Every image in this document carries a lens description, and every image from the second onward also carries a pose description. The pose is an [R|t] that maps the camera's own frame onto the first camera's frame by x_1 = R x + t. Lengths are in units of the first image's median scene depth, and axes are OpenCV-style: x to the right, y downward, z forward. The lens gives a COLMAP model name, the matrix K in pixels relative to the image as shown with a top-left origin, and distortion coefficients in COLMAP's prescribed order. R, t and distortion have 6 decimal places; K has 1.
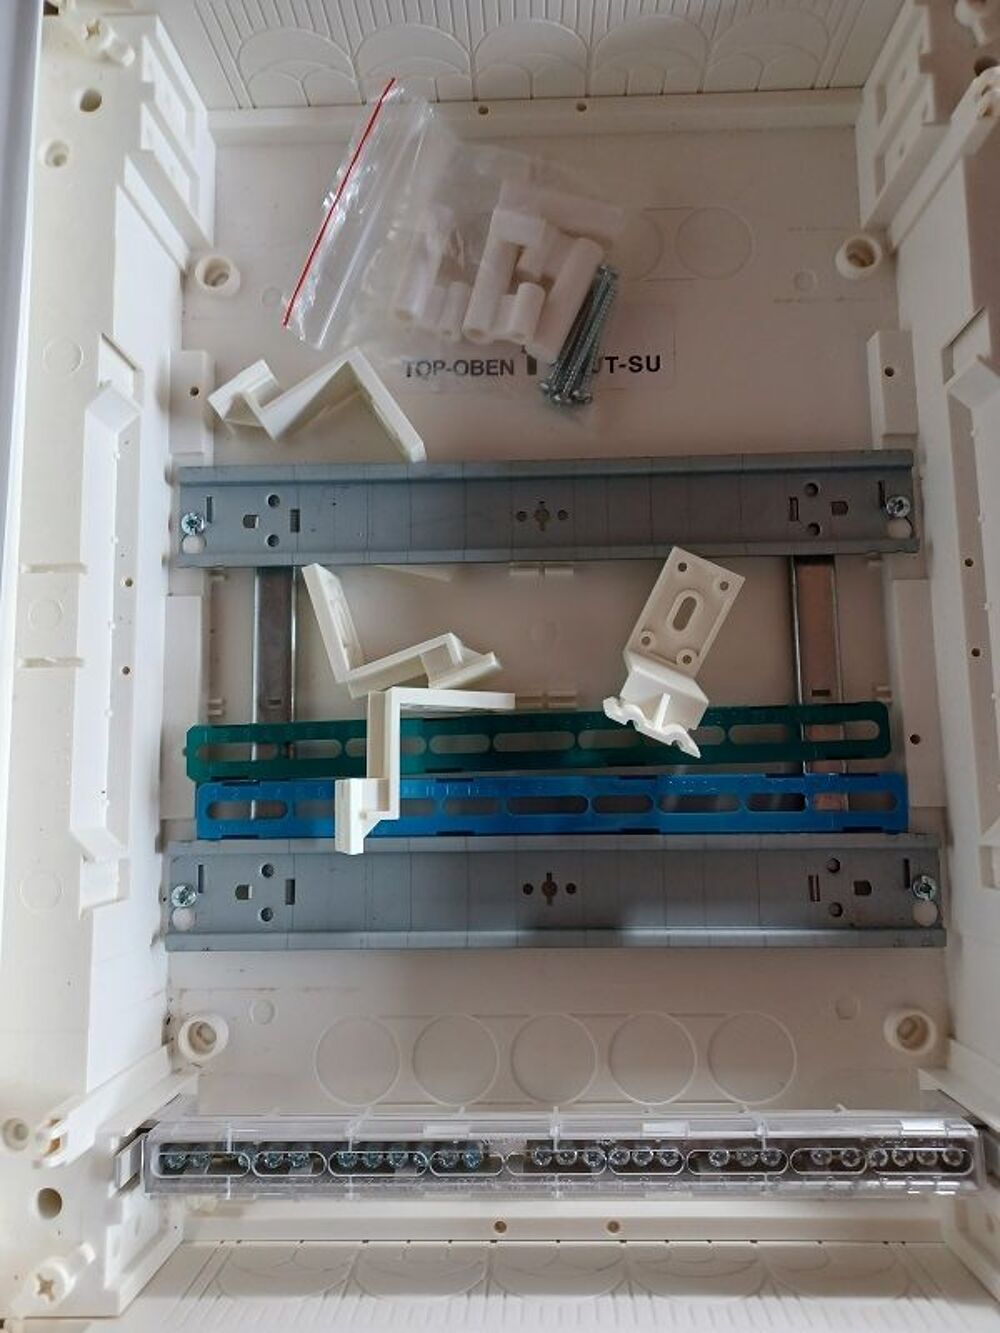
lens RADIAL K [[948.3, 0, 422.1], [0, 948.3, 698.4], [0, 0, 1]] dist [0.003662, 0.007717]
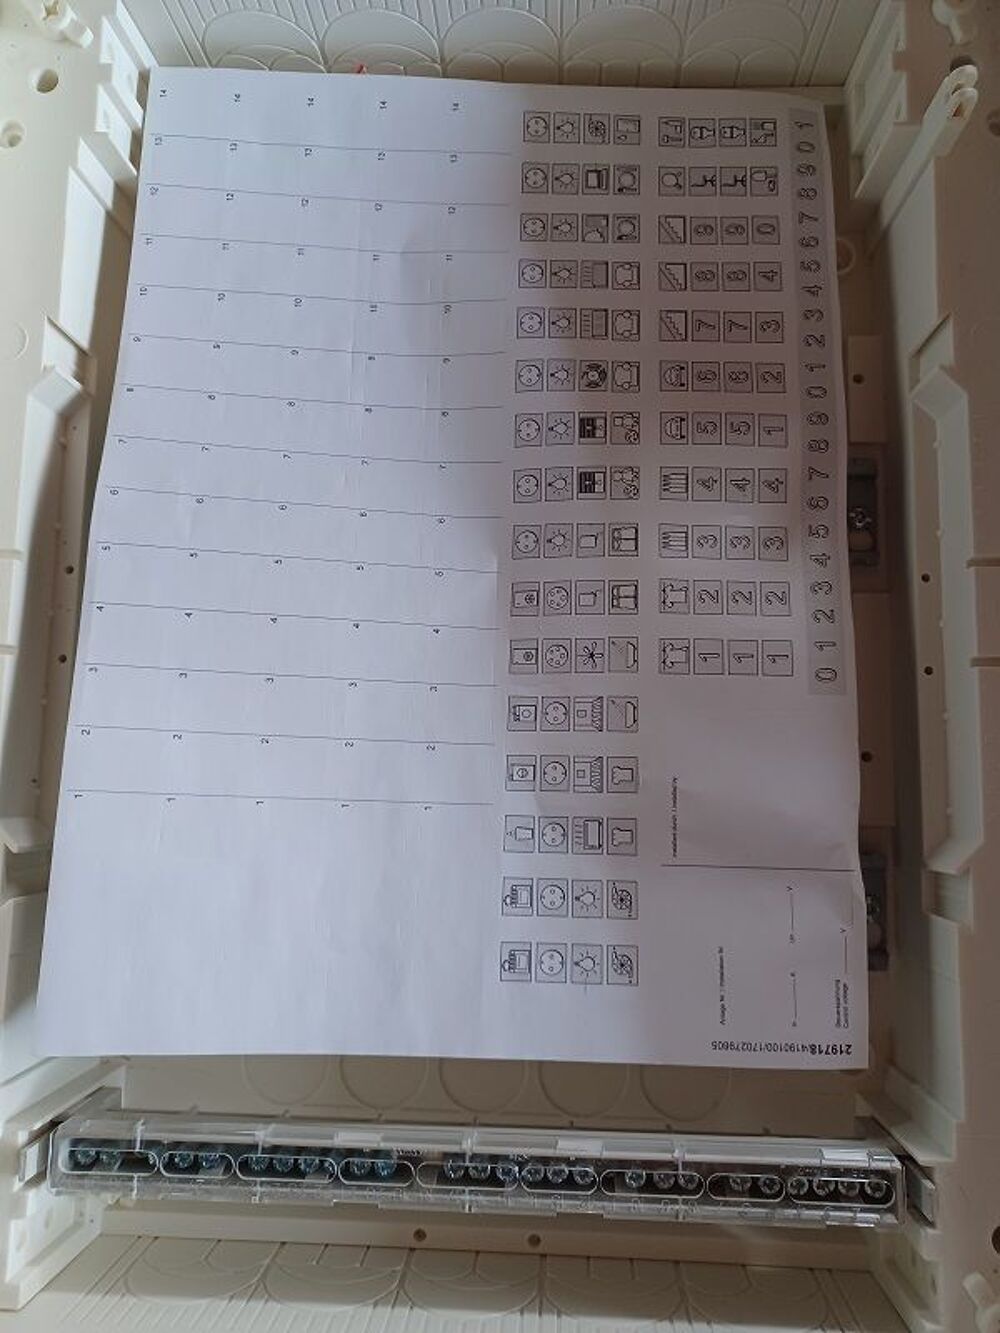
lens RADIAL K [[948.3, 0, 422.1], [0, 948.3, 698.4], [0, 0, 1]] dist [0.003662, 0.007717]
pose [[0.999145, 0.035008, -0.022009, 0.097850], [-0.034877, 0.999372, 0.006299, -0.009133], [0.022215, -0.005526, 0.999738, 0.019733]]
